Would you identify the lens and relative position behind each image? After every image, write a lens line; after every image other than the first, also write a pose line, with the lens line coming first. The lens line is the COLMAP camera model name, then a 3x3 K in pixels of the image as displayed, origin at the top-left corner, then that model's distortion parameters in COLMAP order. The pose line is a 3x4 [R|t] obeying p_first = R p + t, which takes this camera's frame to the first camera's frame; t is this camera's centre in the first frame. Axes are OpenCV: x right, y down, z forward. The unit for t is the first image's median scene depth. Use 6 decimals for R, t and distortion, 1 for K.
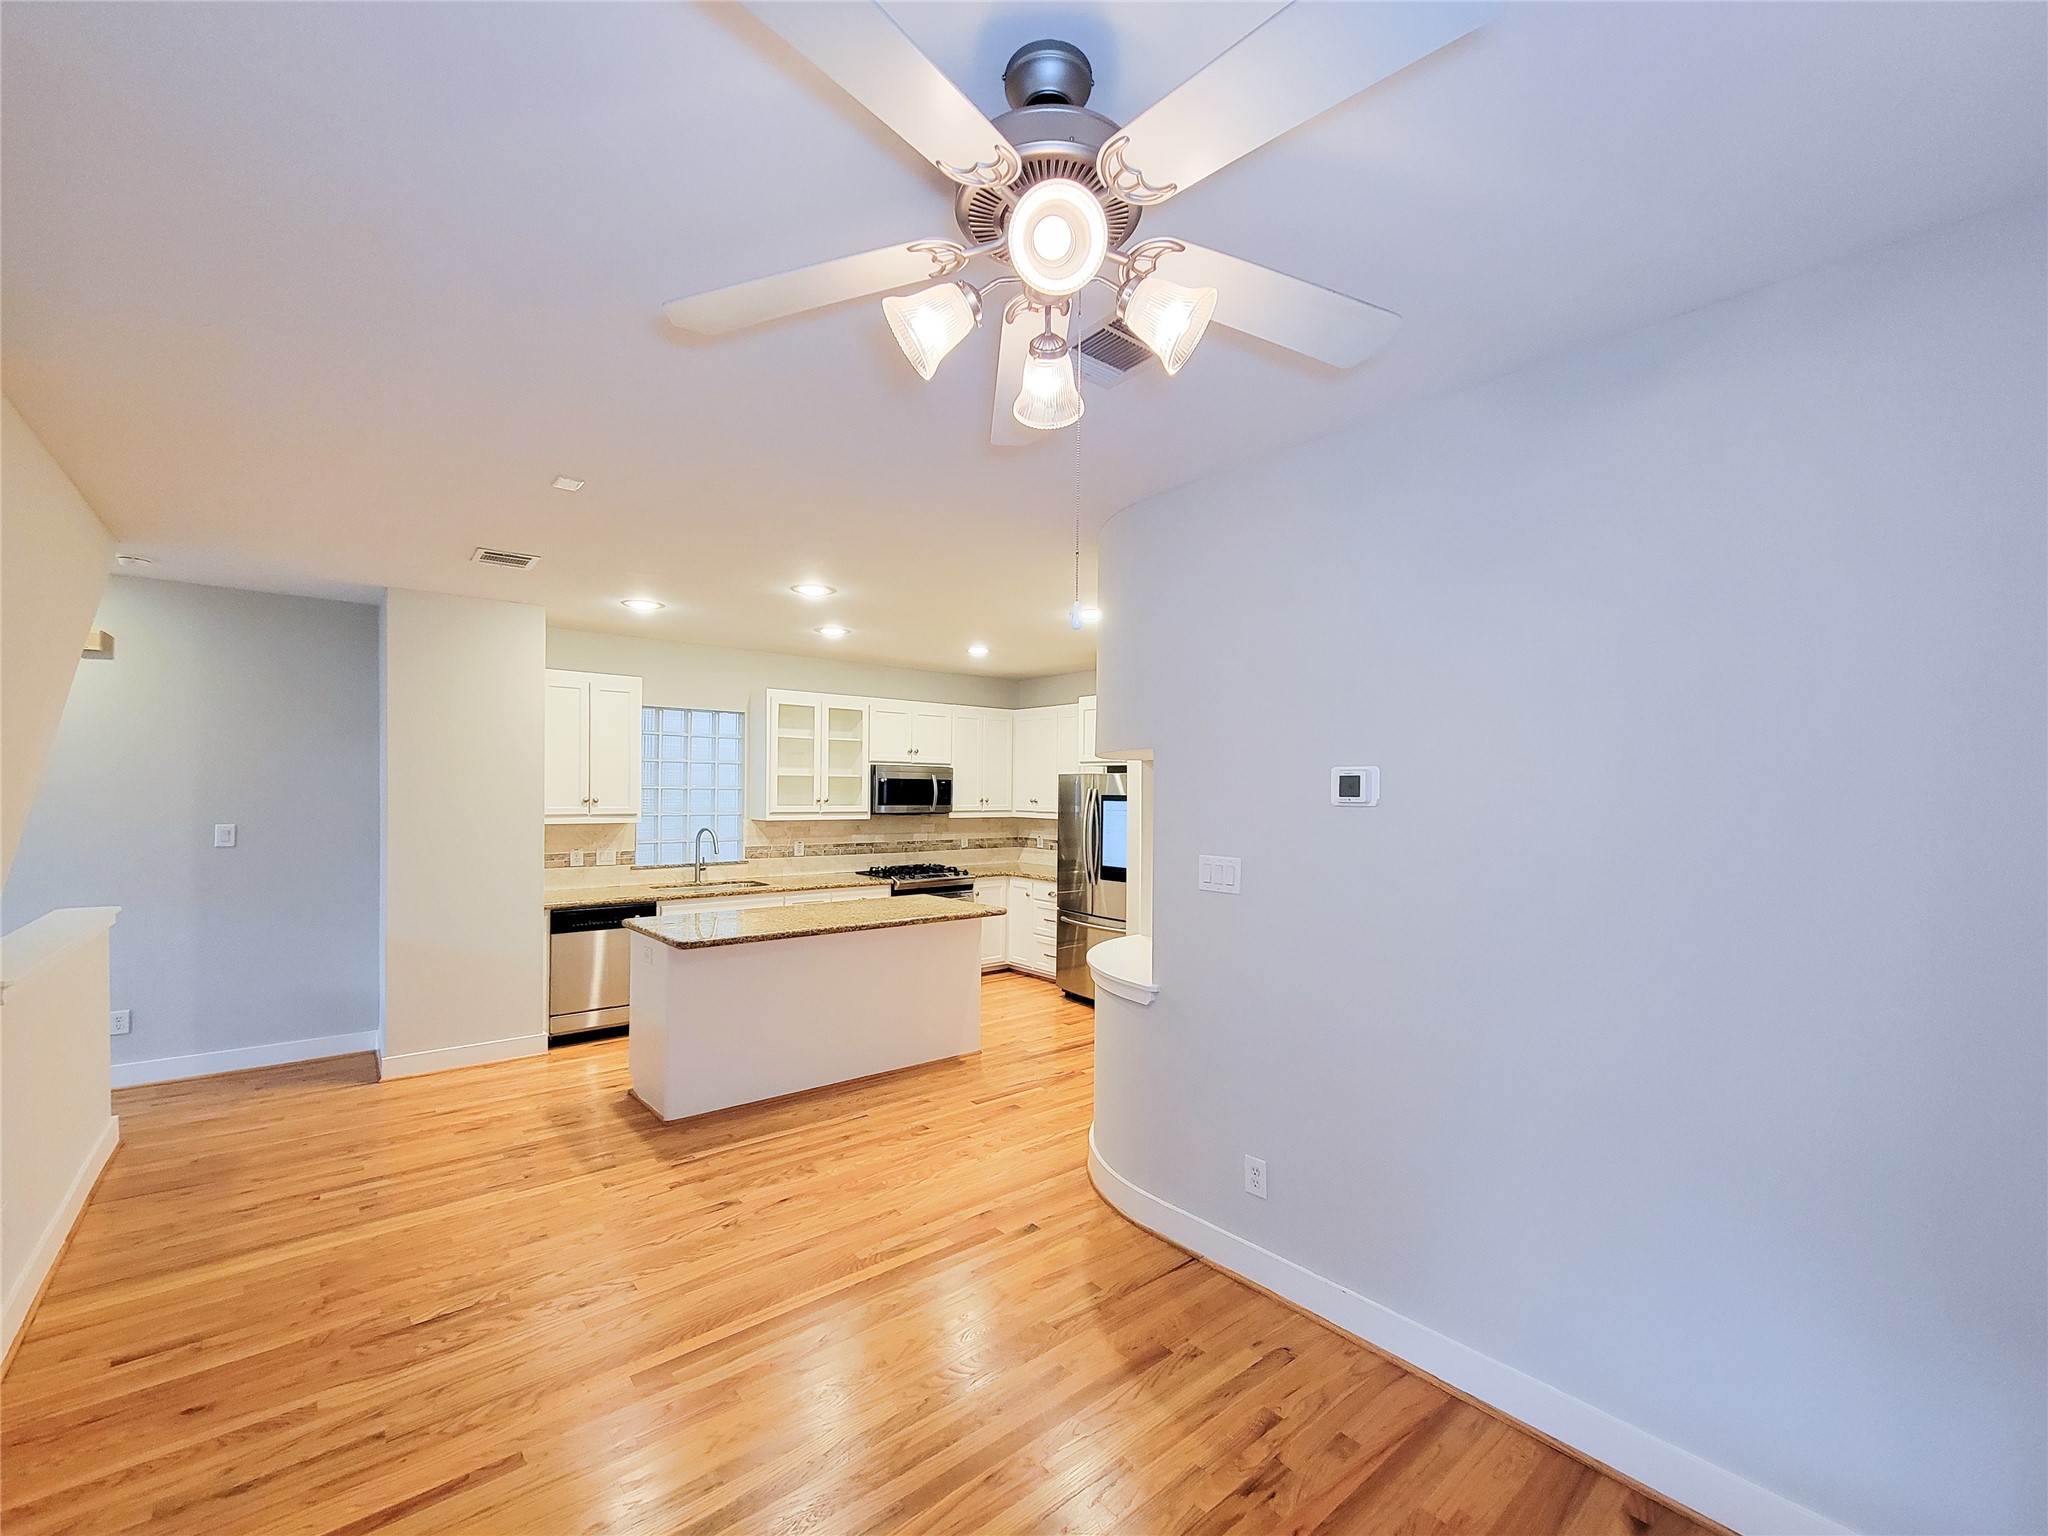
lens RADIAL K [[842.3, 0, 1025.2], [0, 842.3, 806.1], [0, 0, 1]] dist [0.012298, 0.000119]
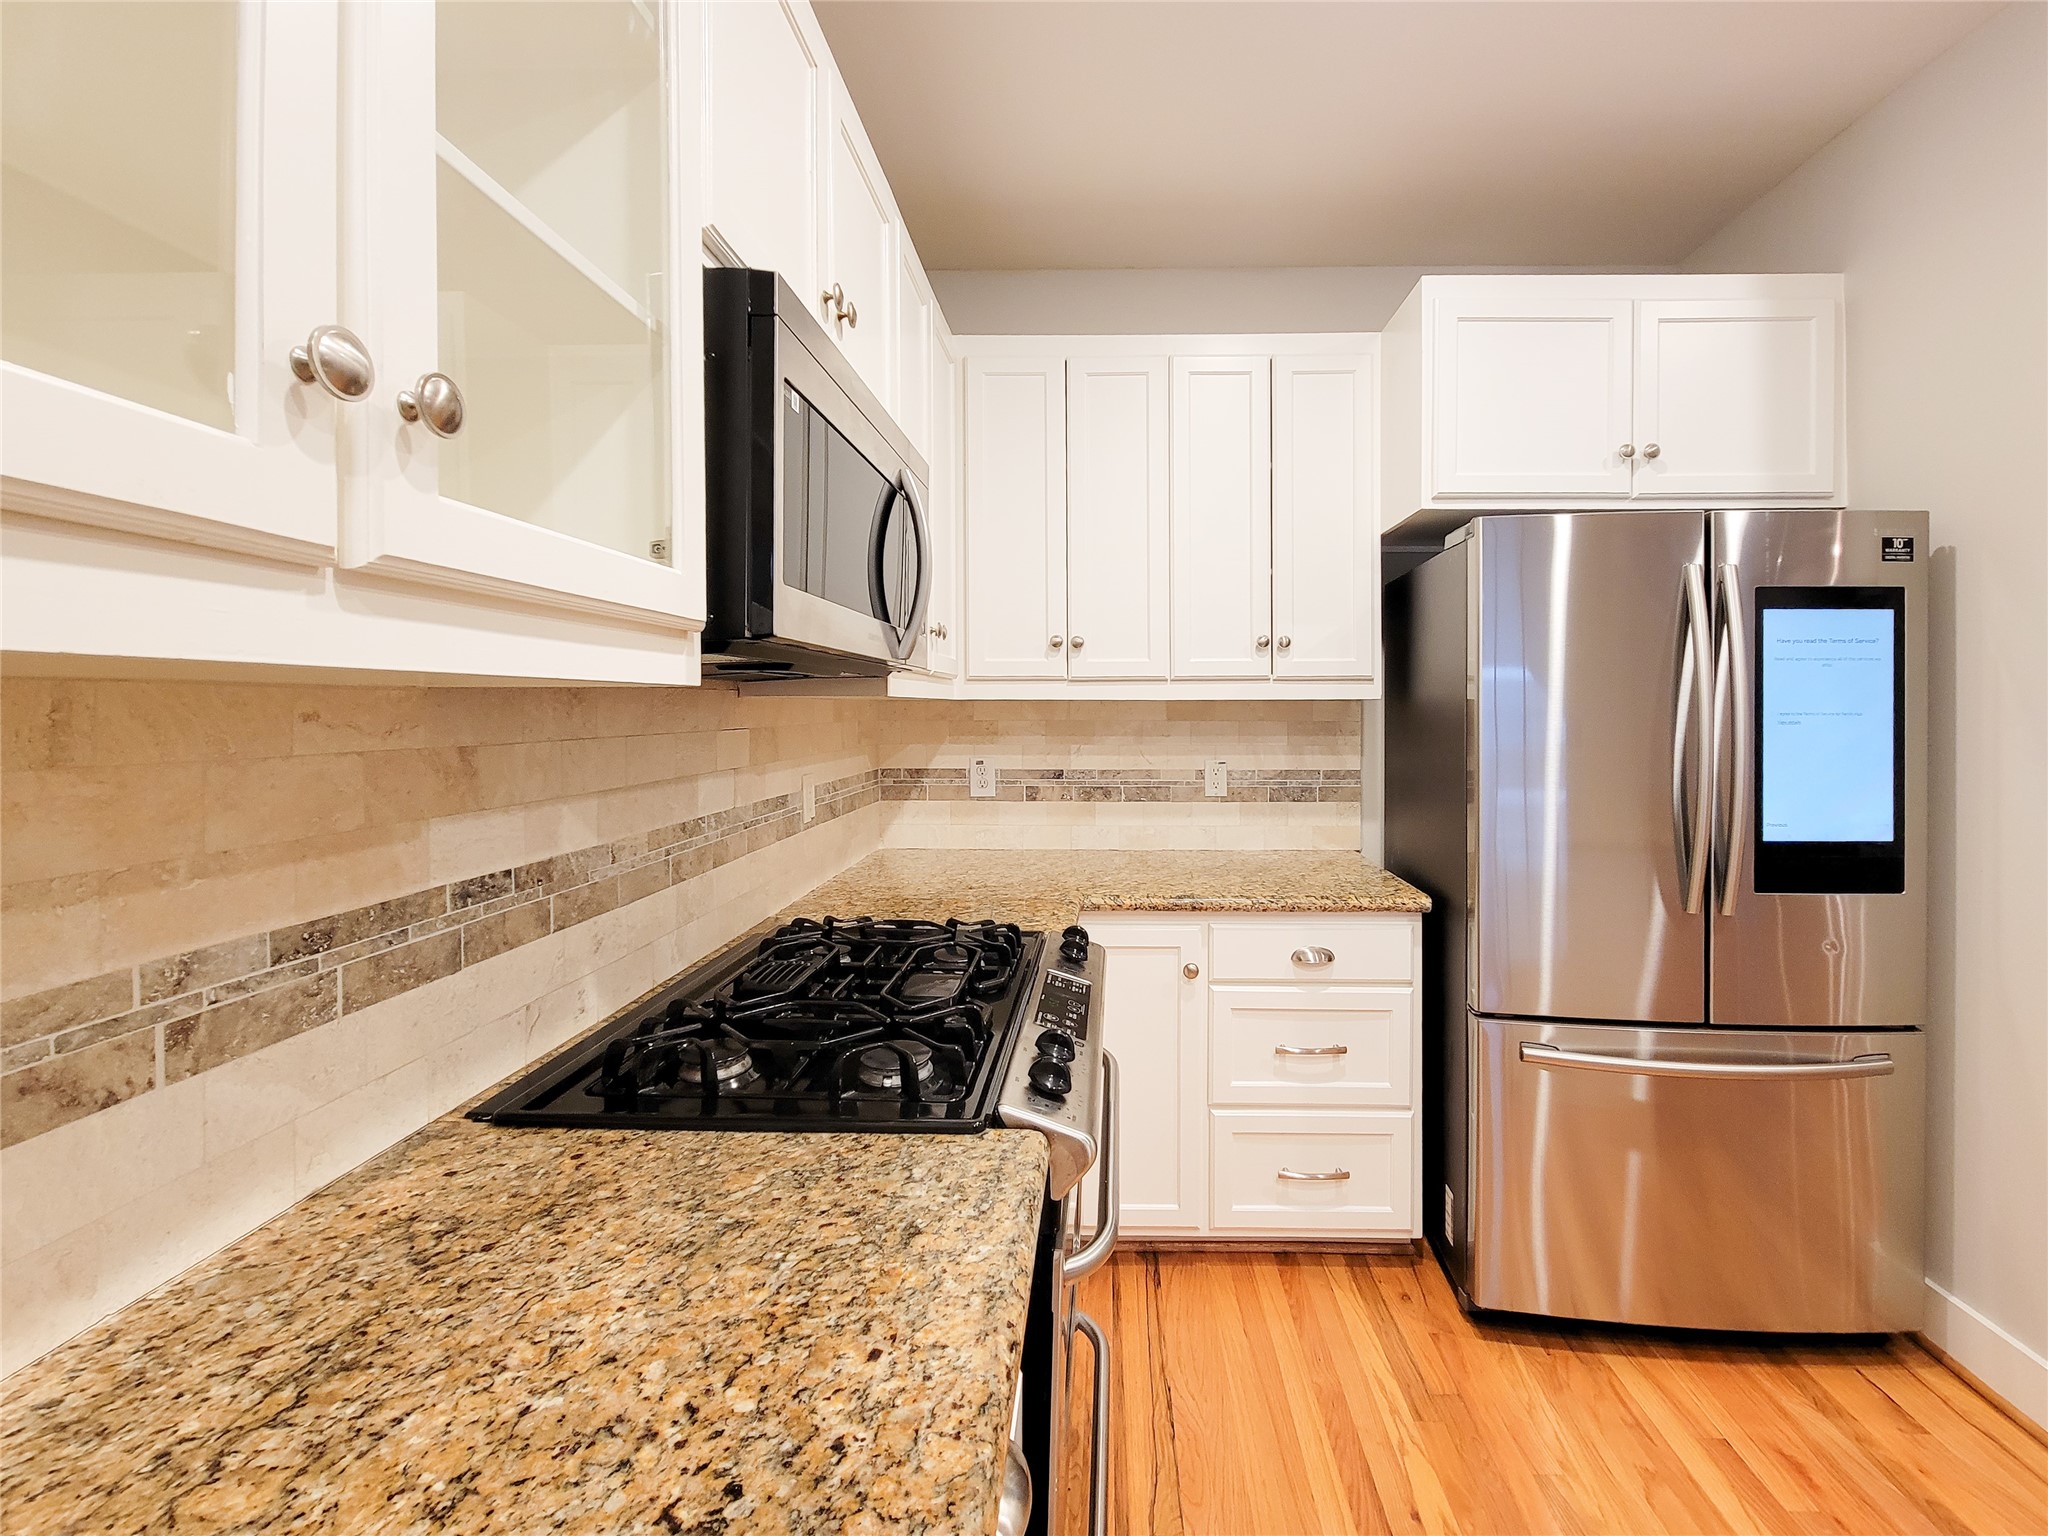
lens RADIAL K [[897.9, 0, 1094.3], [0, 897.9, 717.9], [0, 0, 1]] dist [0.000243, 0.000230]
pose [[0.663907, -0.017510, 0.747610, -0.256726], [0.016783, 0.999823, 0.008513, 0.020538], [-0.747627, 0.006895, 0.664083, 0.901343]]
